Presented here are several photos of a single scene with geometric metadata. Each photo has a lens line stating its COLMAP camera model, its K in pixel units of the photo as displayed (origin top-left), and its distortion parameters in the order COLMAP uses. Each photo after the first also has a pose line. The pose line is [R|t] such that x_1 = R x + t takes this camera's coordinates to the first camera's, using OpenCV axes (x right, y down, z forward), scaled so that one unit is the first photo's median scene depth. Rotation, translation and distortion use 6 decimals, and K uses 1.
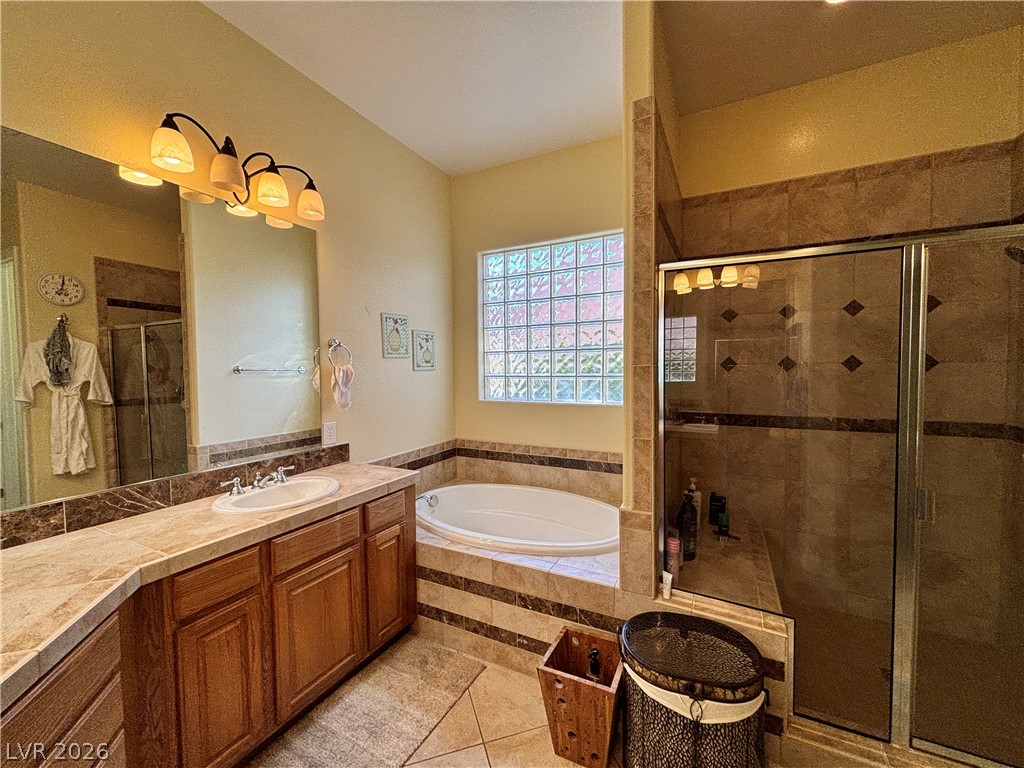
lens RADIAL K [[415.0, 0, 512.0], [0, 415.0, 384.0], [0, 0, 1]] dist [0.000635, 0.000022]
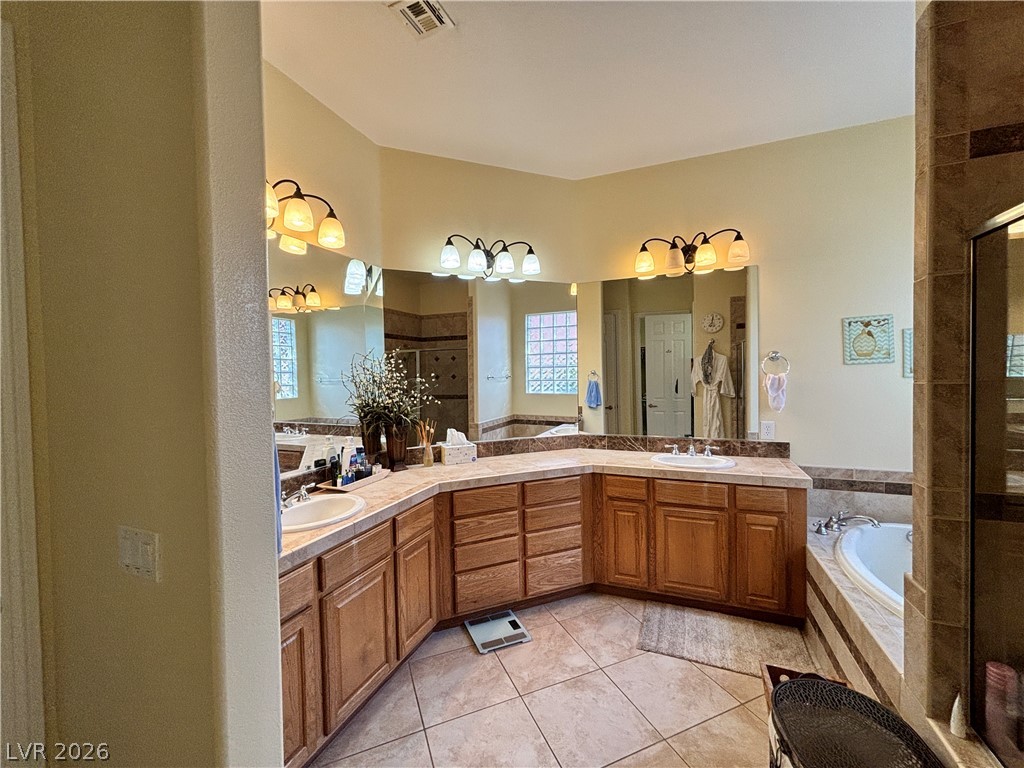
lens RADIAL K [[415.0, 0, 512.0], [0, 415.0, 384.0], [0, 0, 1]] dist [0.000635, 0.000022]
pose [[0.085631, 0.027522, -0.995947, 0.762505], [-0.020359, 0.999458, 0.025869, -0.034356], [0.996119, 0.018062, 0.086145, 0.184352]]
